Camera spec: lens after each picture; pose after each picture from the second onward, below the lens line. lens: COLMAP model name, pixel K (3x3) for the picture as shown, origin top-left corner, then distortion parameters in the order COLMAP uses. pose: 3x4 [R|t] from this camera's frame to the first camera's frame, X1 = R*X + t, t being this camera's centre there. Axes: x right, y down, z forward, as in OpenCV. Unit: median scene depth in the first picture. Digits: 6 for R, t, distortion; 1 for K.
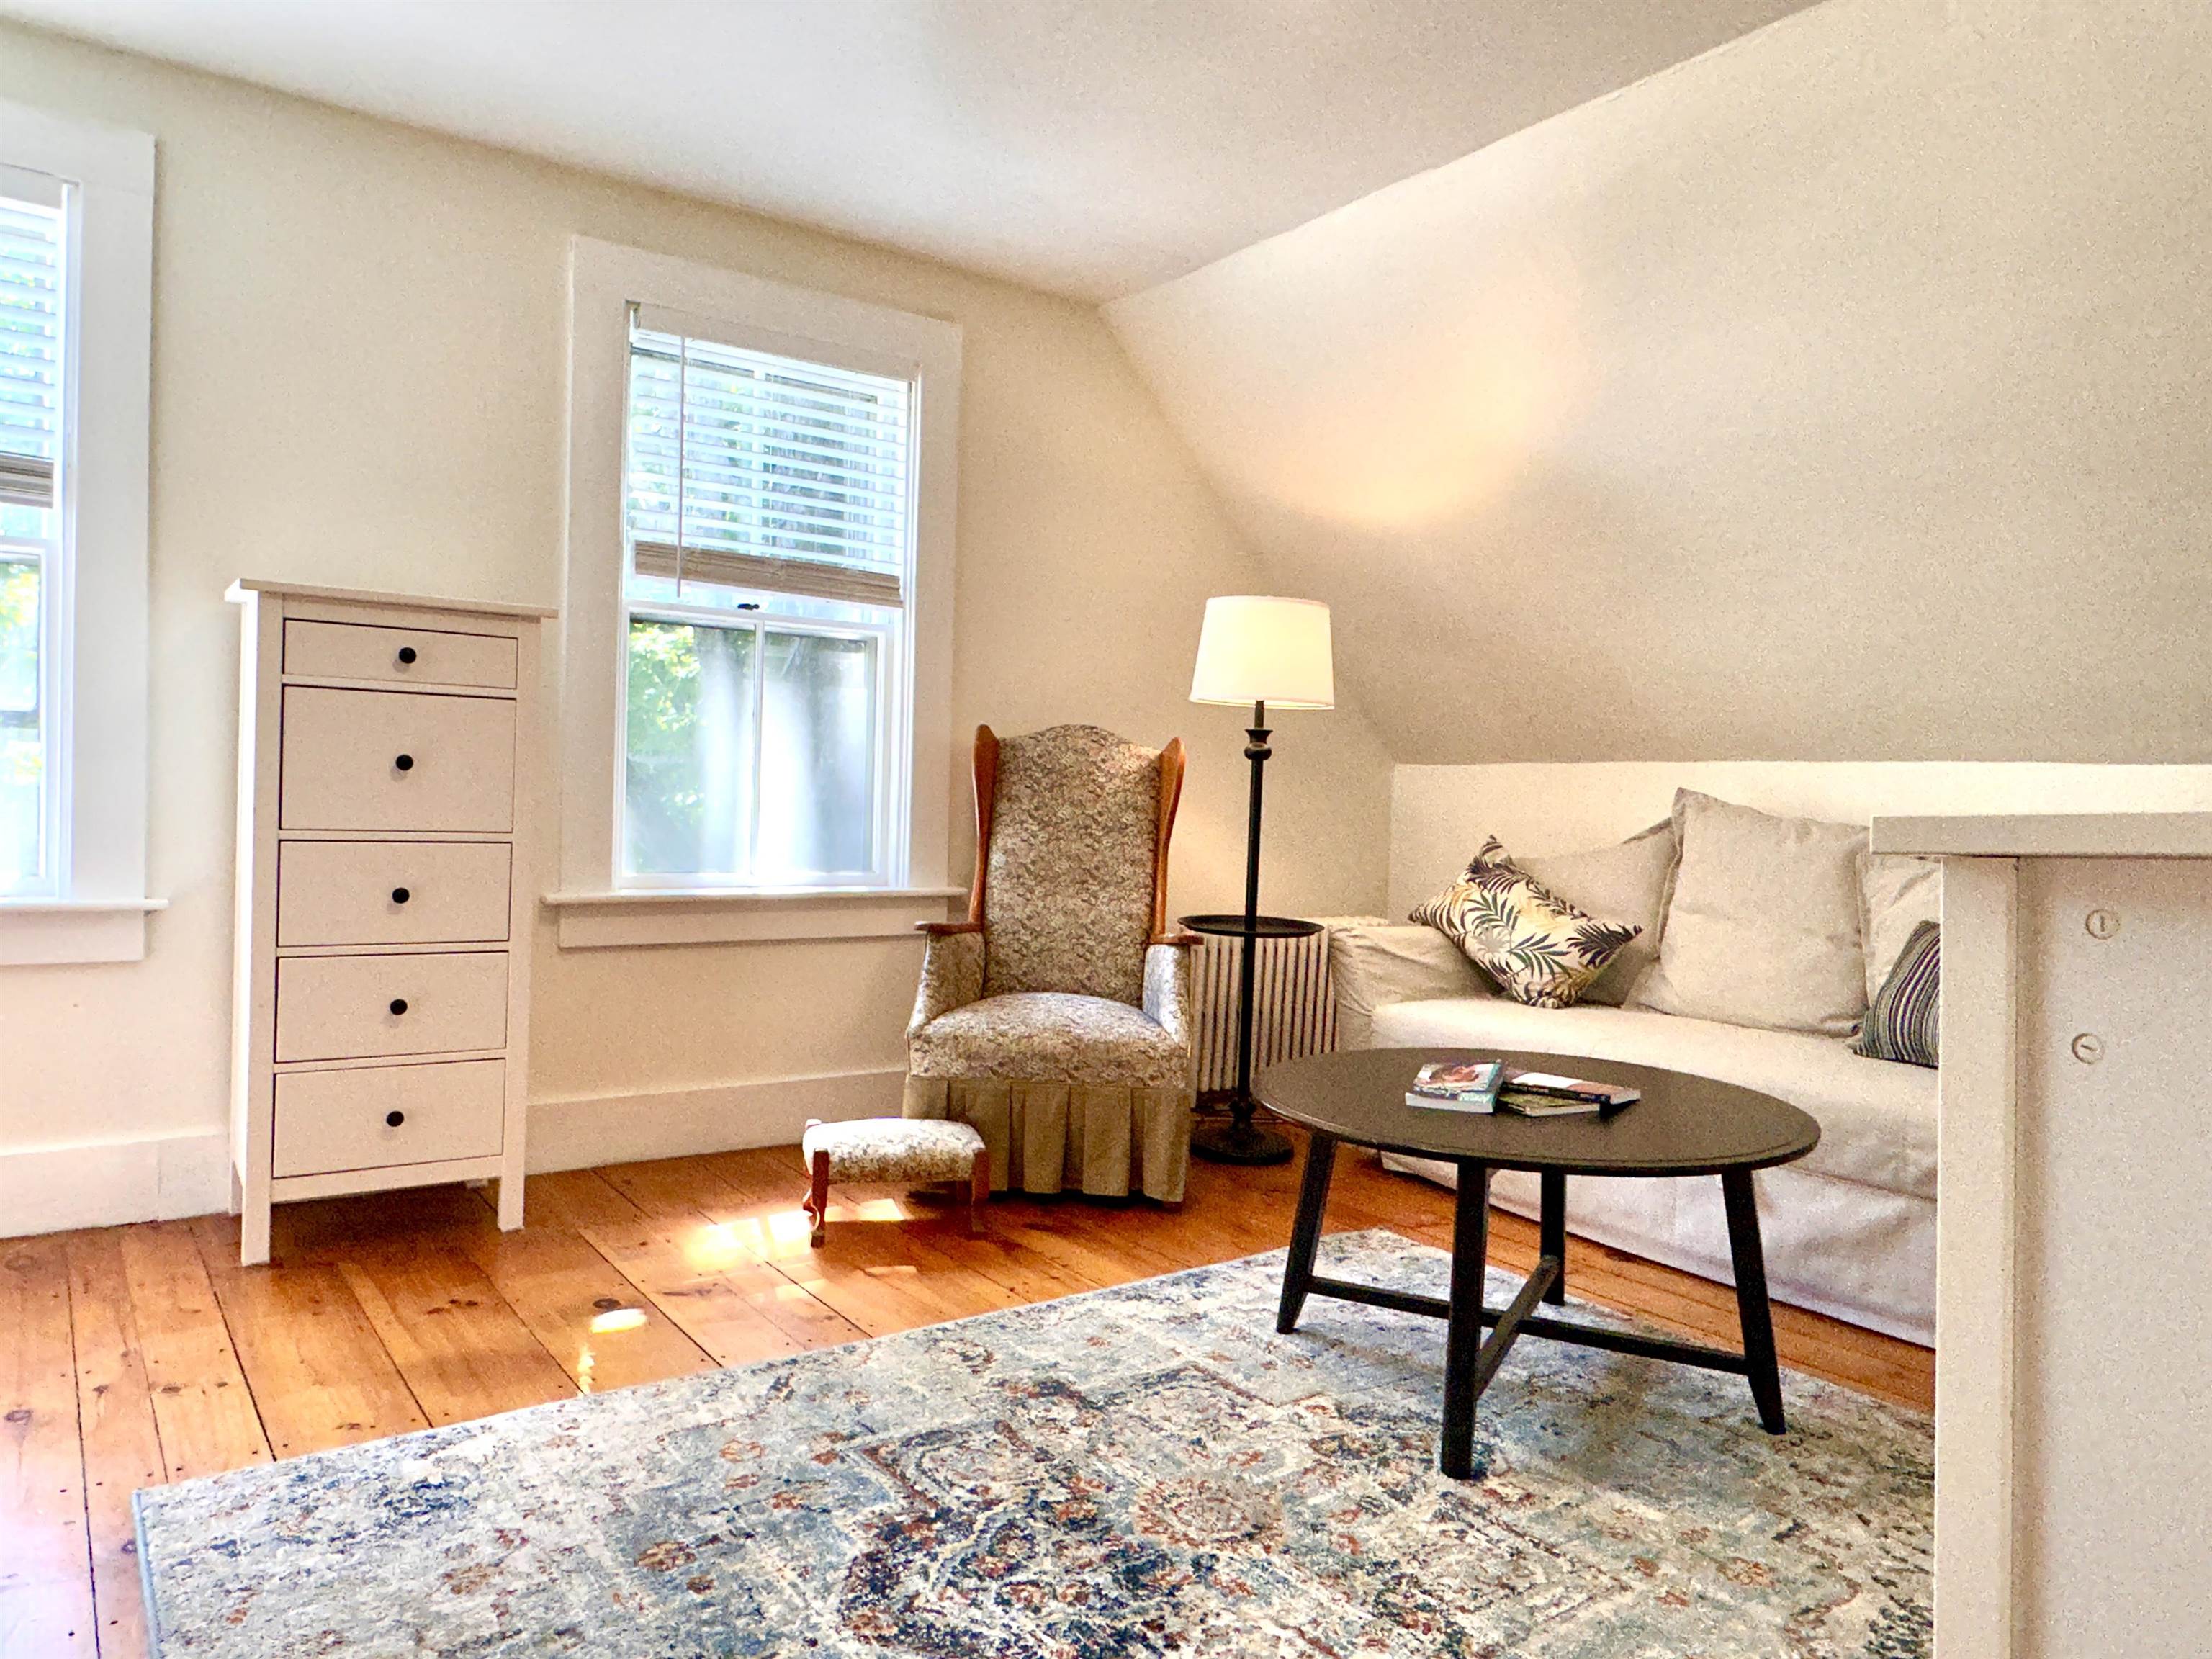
lens RADIAL K [[1423.8, 0, 1088.1], [0, 1423.8, 826.9], [0, 0, 1]] dist [-0.003138, -0.004073]
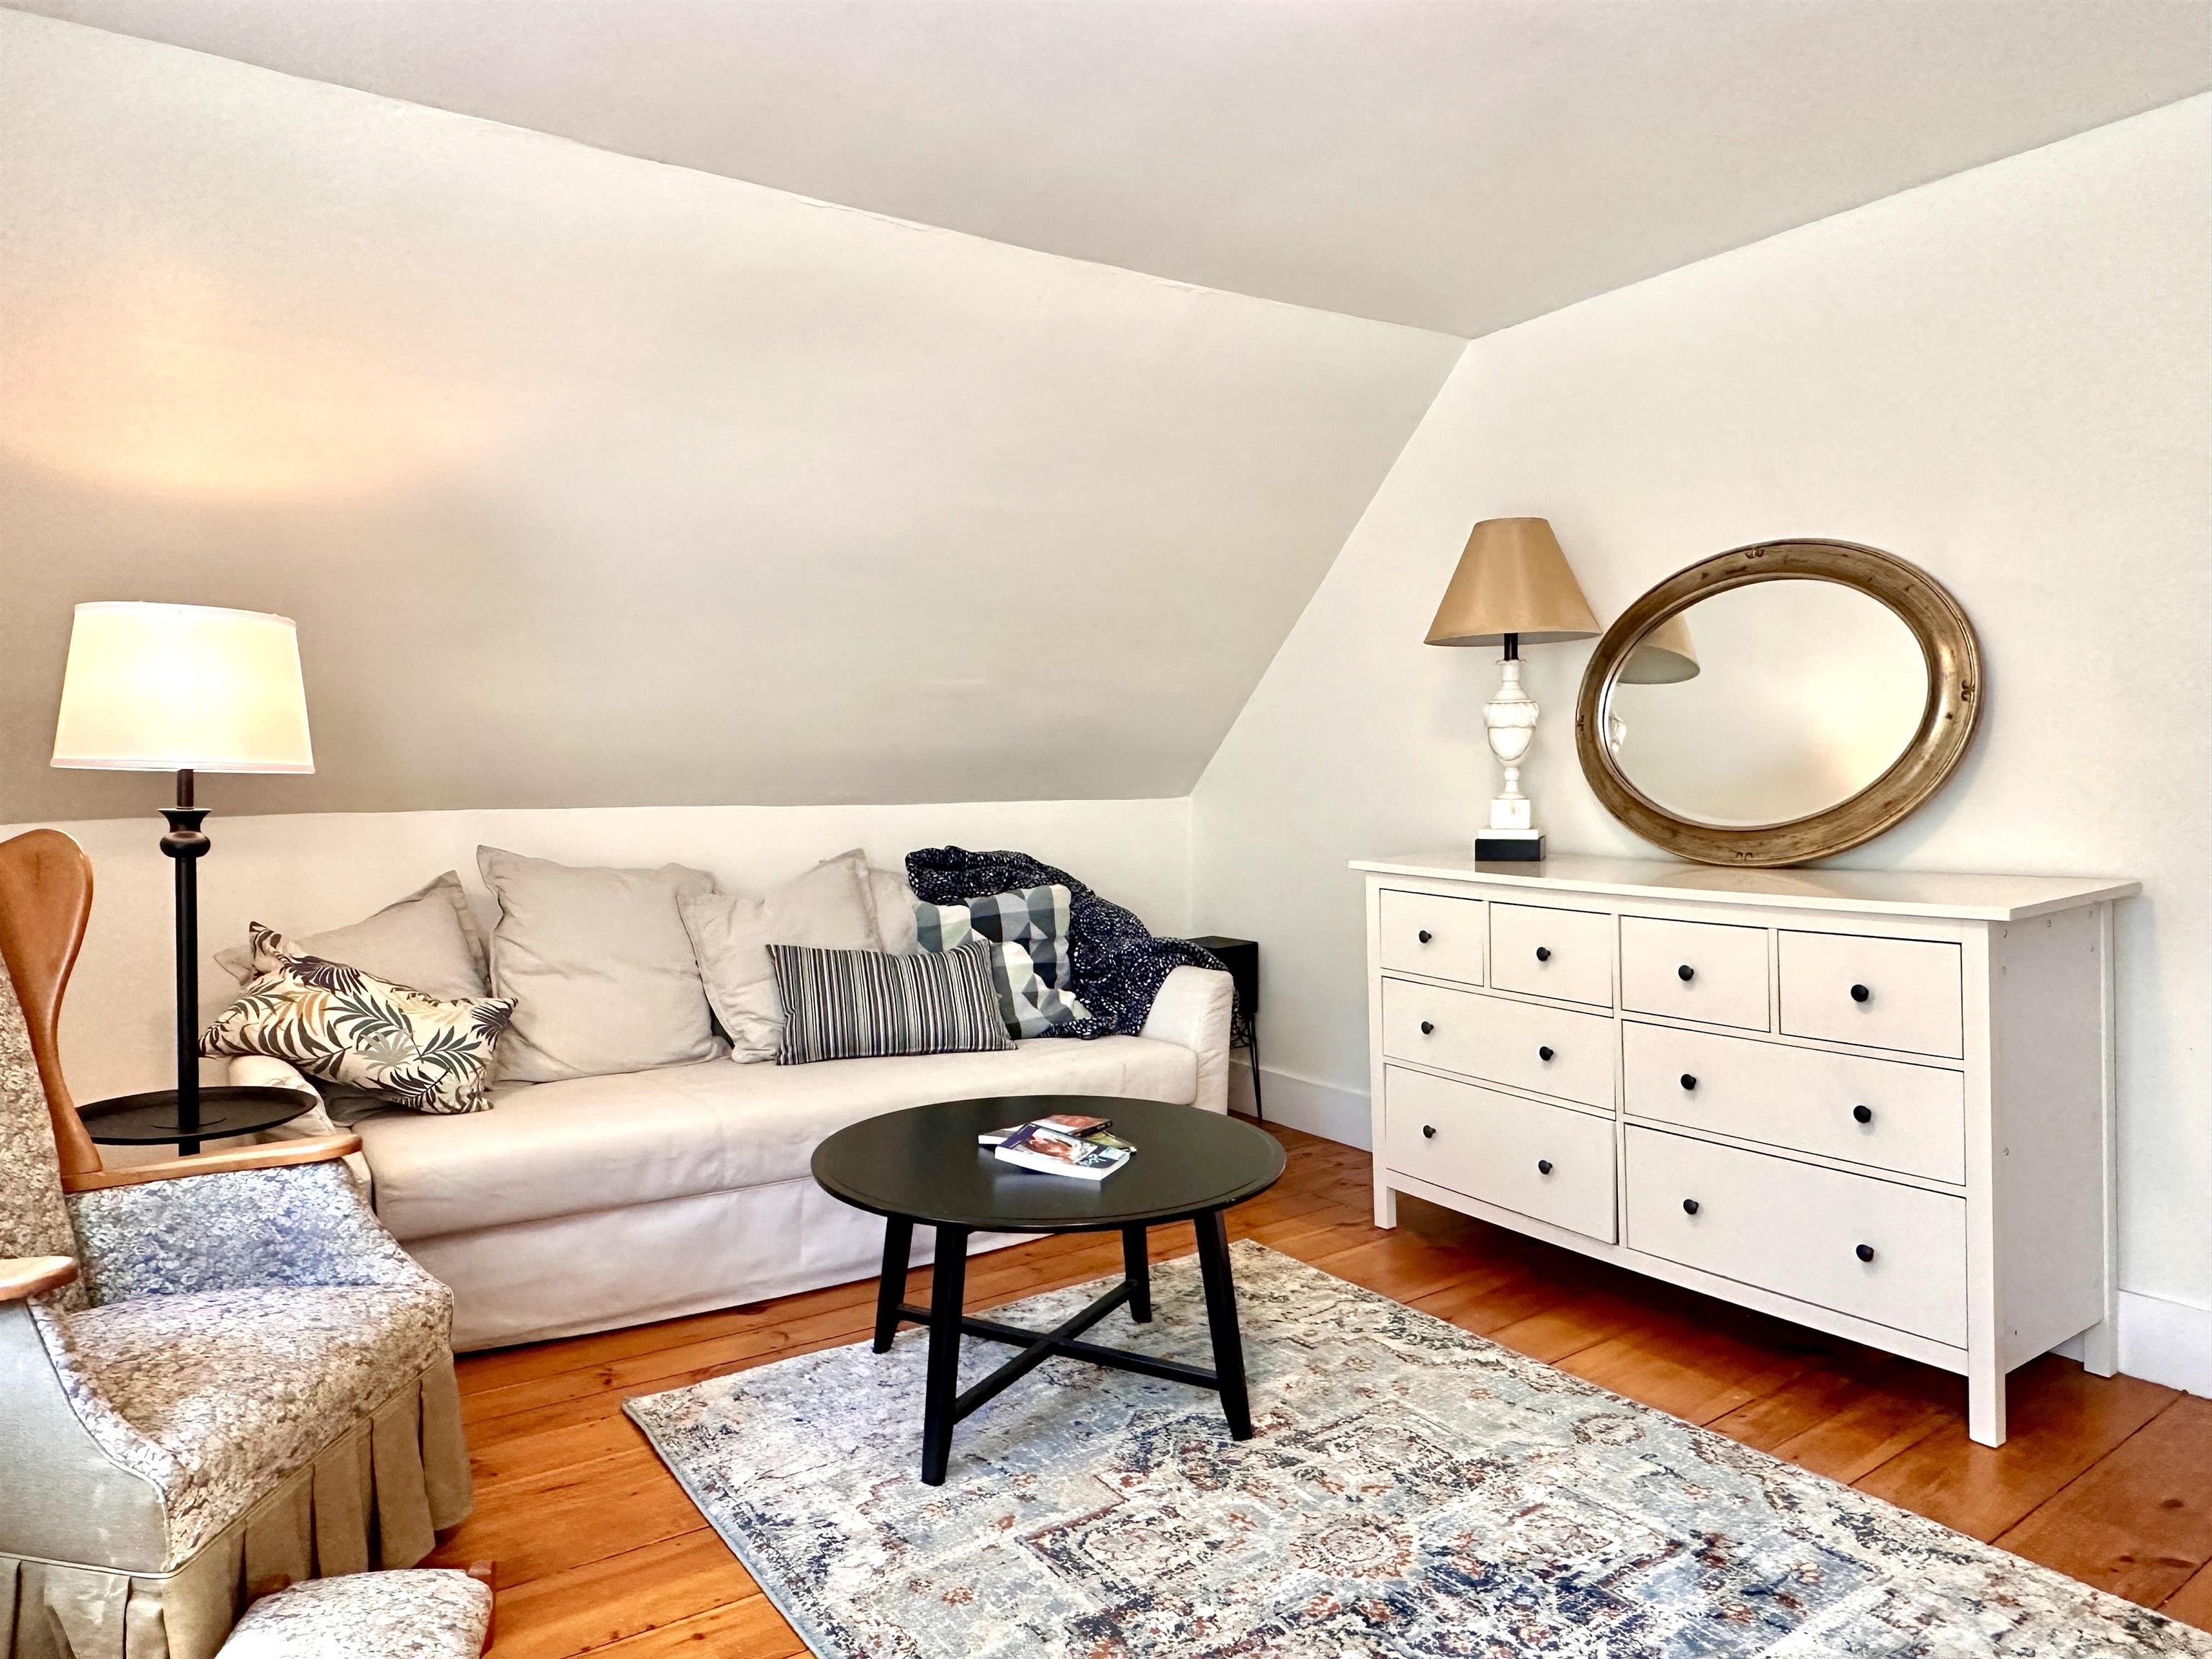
lens RADIAL K [[1423.8, 0, 1101.7], [0, 1423.8, 820.8], [0, 0, 1]] dist [-0.003138, -0.004073]
pose [[0.034319, -0.066551, 0.997193, -0.839678], [0.034300, 0.997271, 0.065376, -0.151046], [-0.998822, 0.031960, 0.036508, 0.927550]]
